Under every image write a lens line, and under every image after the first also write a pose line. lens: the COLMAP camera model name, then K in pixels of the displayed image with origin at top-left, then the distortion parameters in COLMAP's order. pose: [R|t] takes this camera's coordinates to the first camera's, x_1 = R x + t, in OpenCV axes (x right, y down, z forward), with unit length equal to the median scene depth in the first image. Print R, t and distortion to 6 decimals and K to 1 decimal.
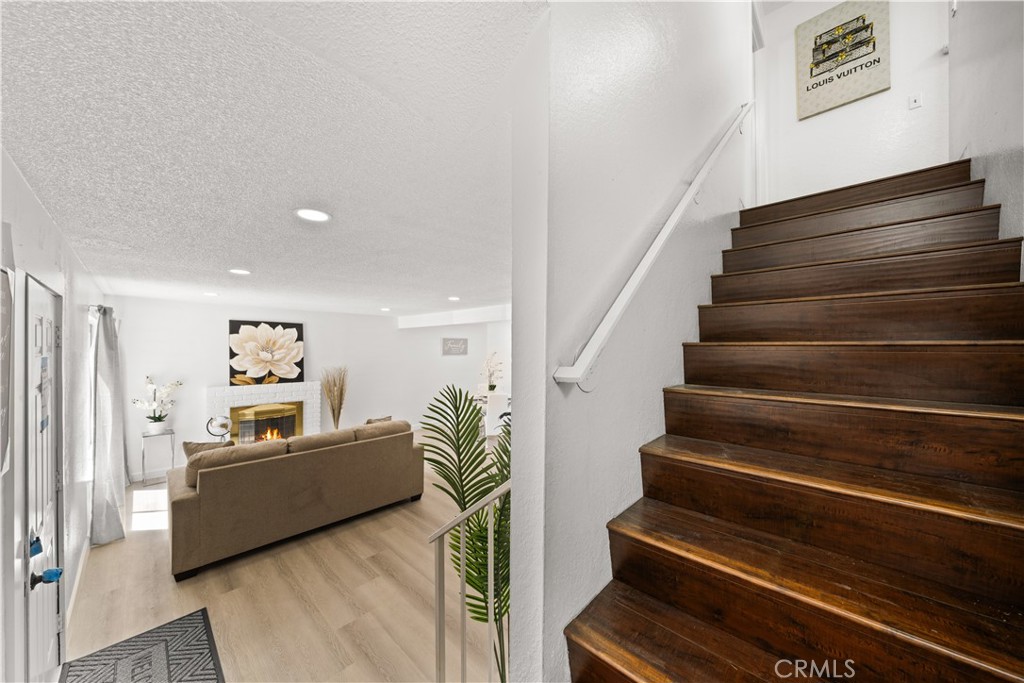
lens RADIAL K [[347.8, 0, 513.9], [0, 347.8, 349.6], [0, 0, 1]] dist [-0.008253, 0.000374]
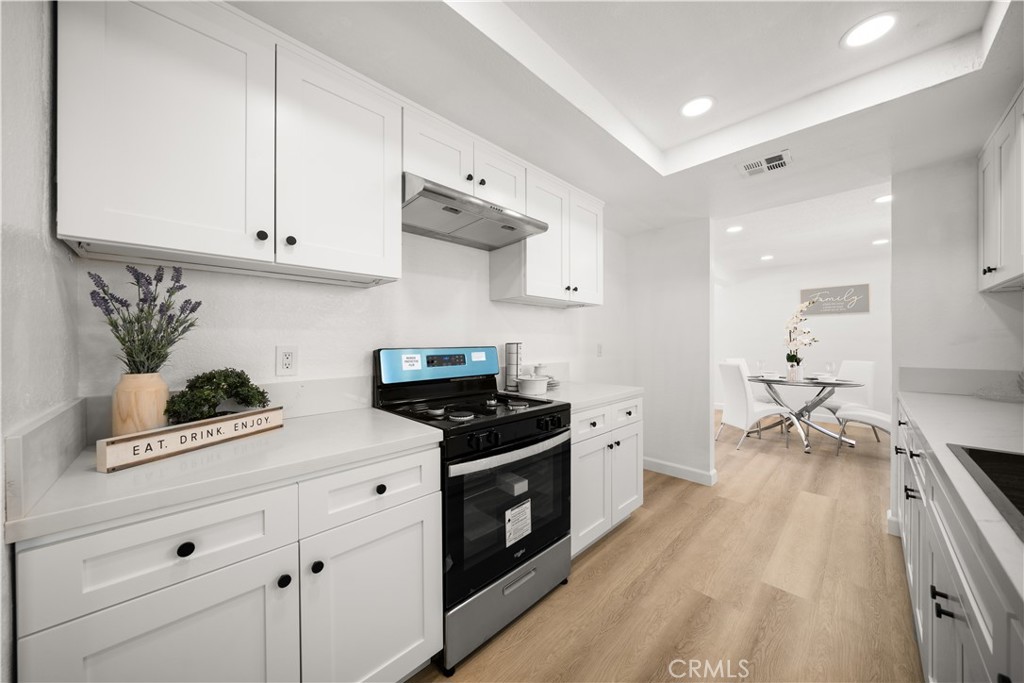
lens RADIAL K [[347.8, 0, 509.0], [0, 347.8, 337.2], [0, 0, 1]] dist [-0.008253, 0.000374]
pose [[-0.067672, -0.011028, -0.997647, 0.729567], [0.000868, 0.999938, -0.011112, 0.096190], [0.997707, -0.001618, -0.067658, 0.703120]]
